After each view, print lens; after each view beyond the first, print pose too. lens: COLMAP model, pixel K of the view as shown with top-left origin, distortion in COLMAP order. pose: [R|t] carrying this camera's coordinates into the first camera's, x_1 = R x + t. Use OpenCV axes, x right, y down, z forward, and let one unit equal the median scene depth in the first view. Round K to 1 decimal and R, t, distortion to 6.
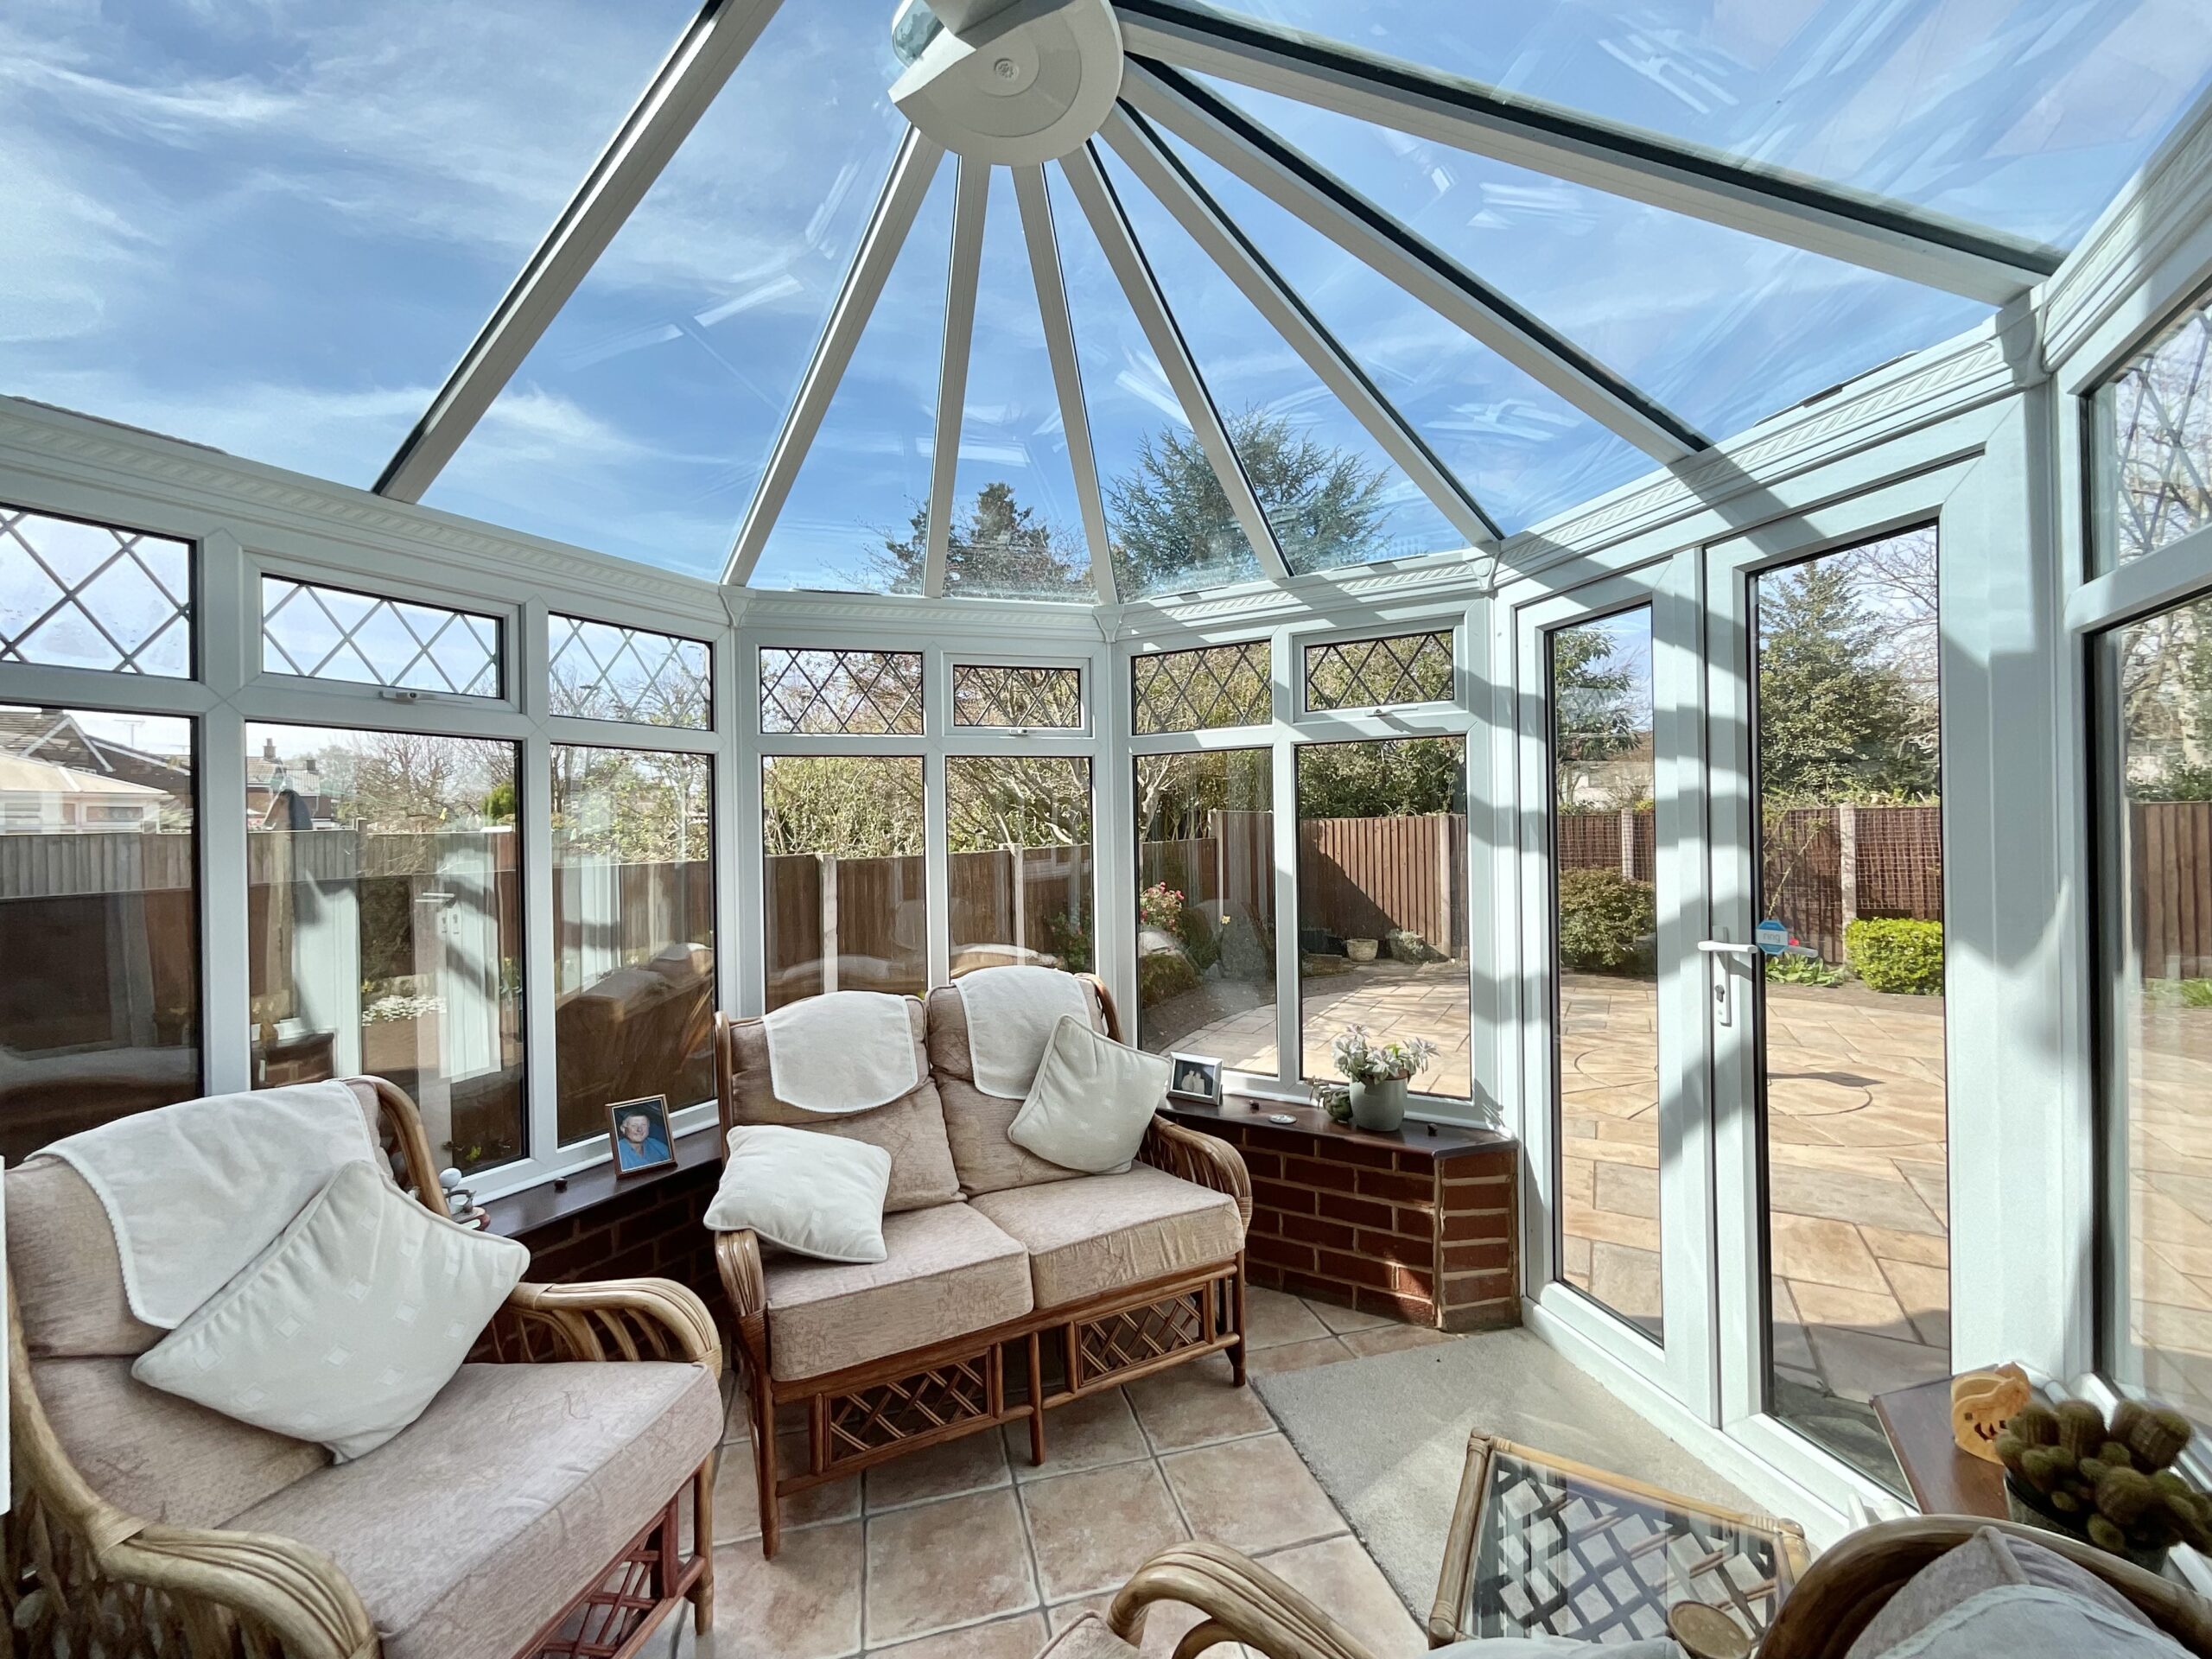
lens RADIAL K [[895.8, 0, 1105.7], [0, 895.8, 827.7], [0, 0, 1]] dist [-0.001963, -0.000015]
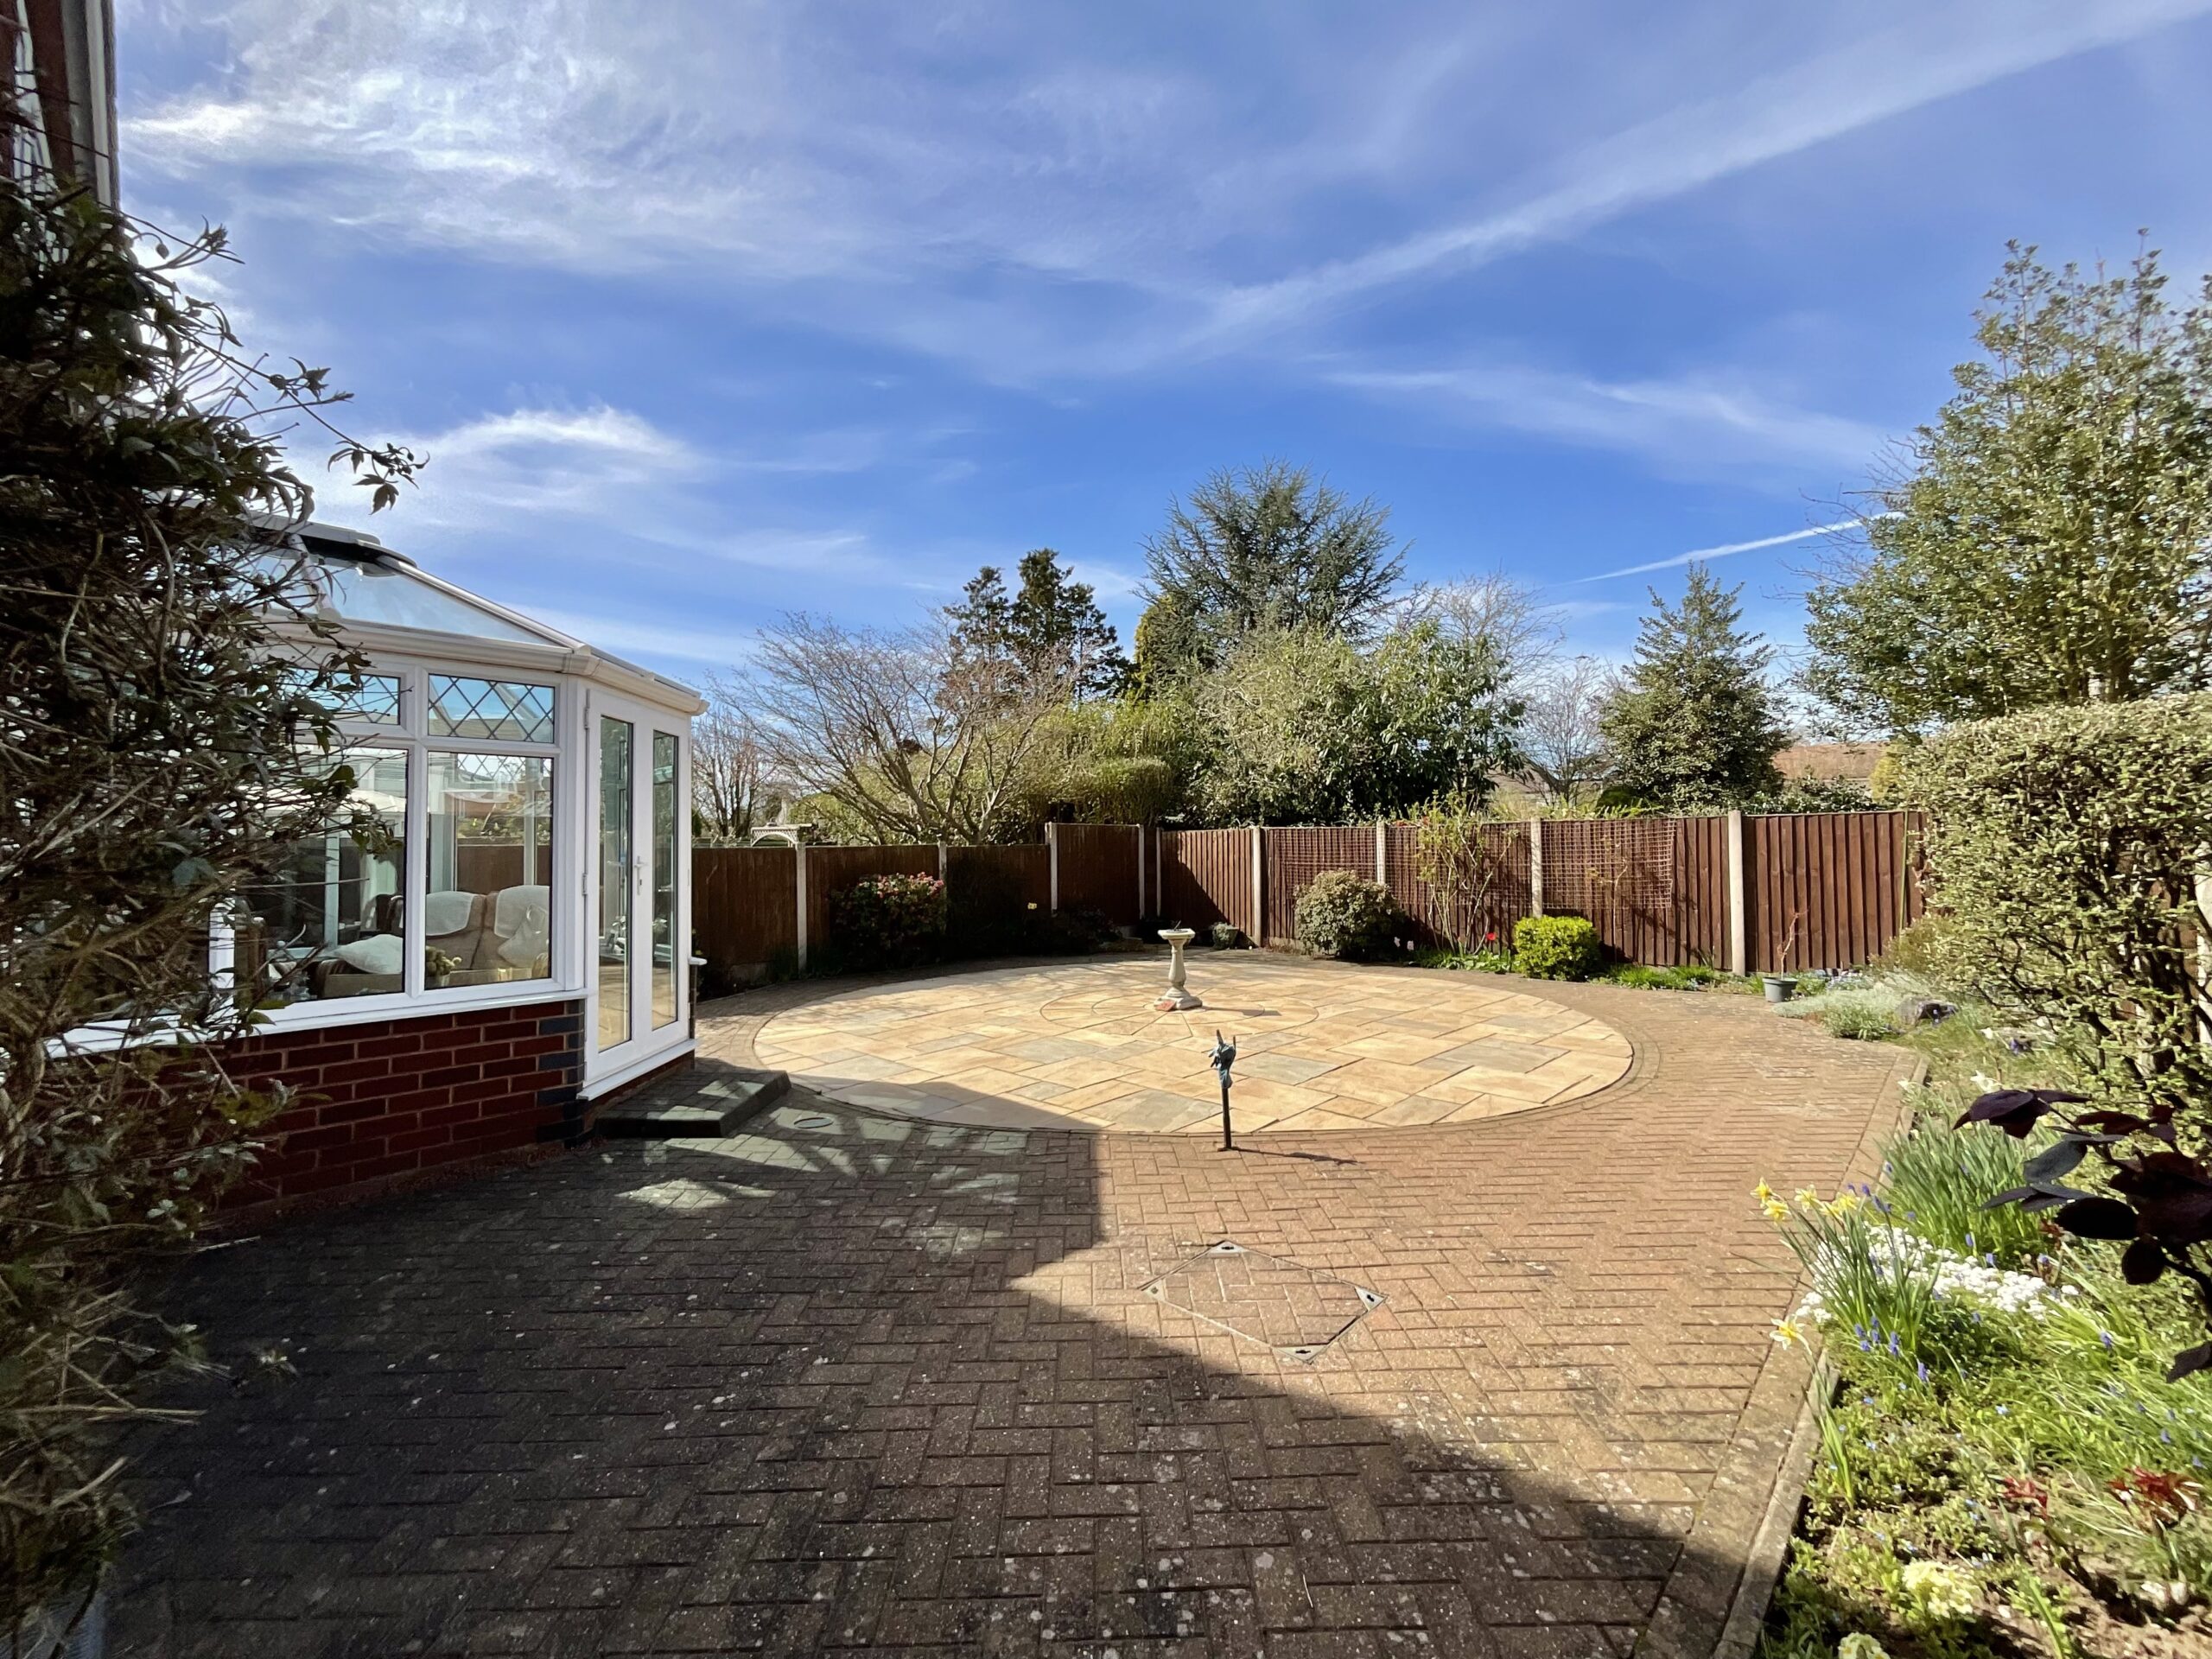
lens RADIAL K [[895.8, 0, 1105.7], [0, 895.8, 827.7], [0, 0, 1]] dist [-0.001963, -0.000015]
pose [[0.968015, 0.000362, -0.250891, 2.060934], [-0.006280, 0.999721, -0.022788, 0.059341], [0.250813, 0.023635, 0.967747, -0.917497]]
